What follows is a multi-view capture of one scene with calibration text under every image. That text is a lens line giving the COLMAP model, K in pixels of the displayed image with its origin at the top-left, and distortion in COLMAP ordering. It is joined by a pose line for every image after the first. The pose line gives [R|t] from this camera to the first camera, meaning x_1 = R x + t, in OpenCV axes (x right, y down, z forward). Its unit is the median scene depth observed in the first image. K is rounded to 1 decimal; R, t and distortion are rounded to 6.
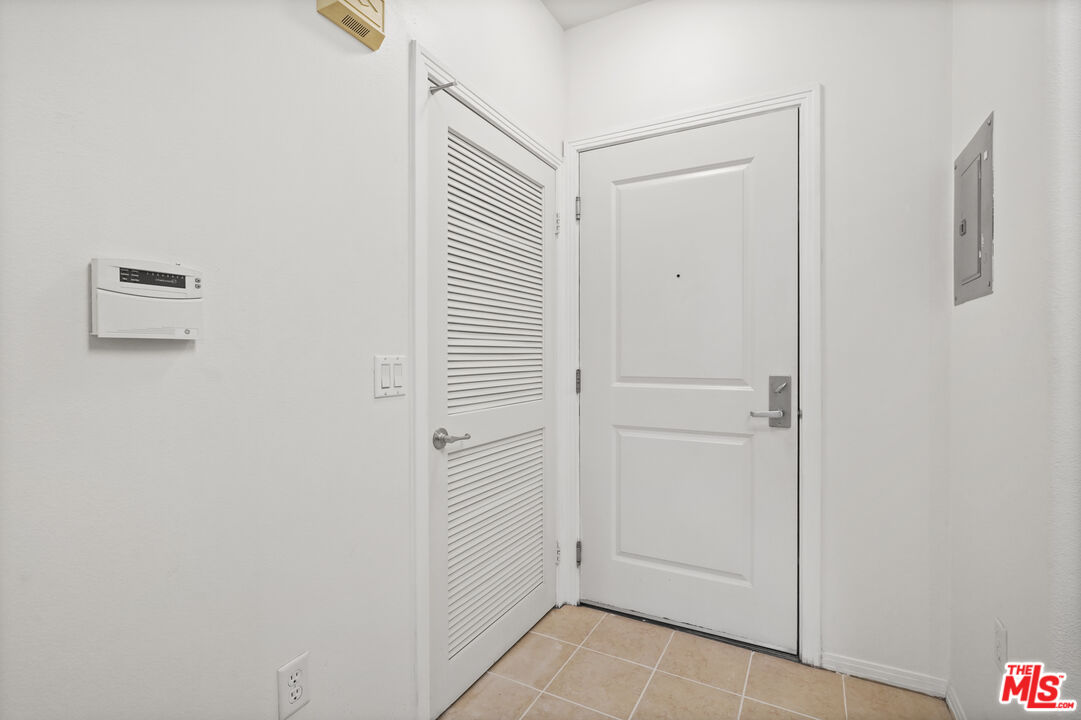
lens RADIAL K [[498.8, 0, 543.7], [0, 498.8, 357.9], [0, 0, 1]] dist [-0.007378, -0.000294]
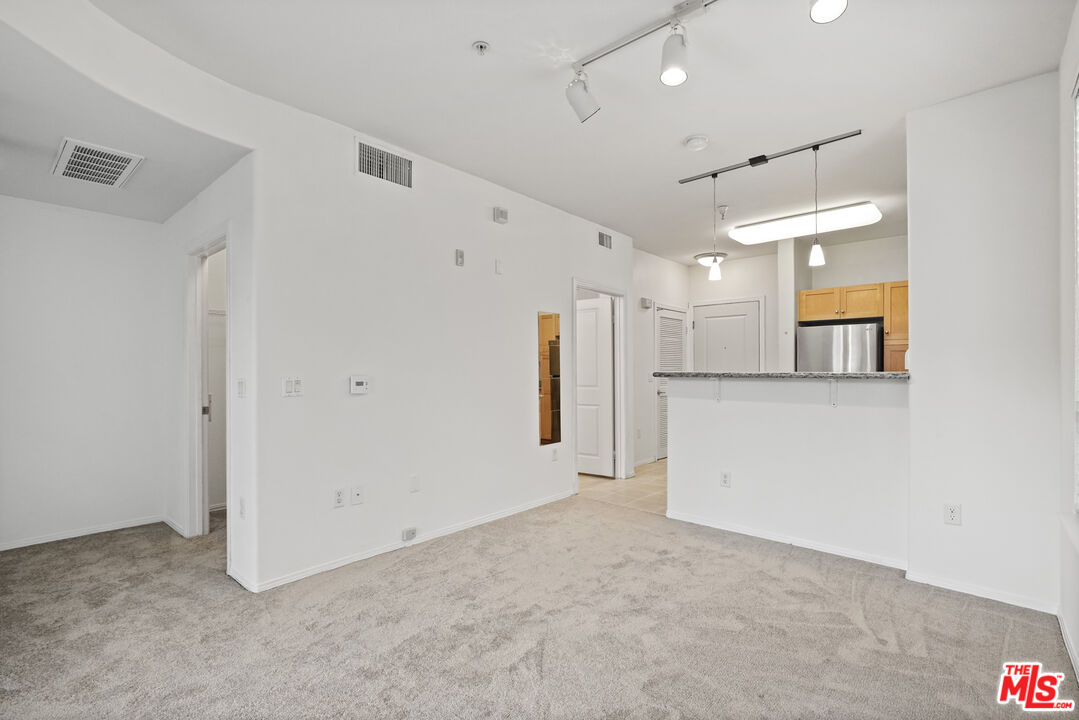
lens RADIAL K [[497.2, 0, 564.6], [0, 497.2, 368.6], [0, 0, 1]] dist [0.001022, 0.000005]
pose [[0.978474, -0.000569, -0.206369, -0.094901], [-0.001173, 0.999965, -0.008321, -0.003358], [0.206367, 0.008384, 0.978439, -2.674868]]
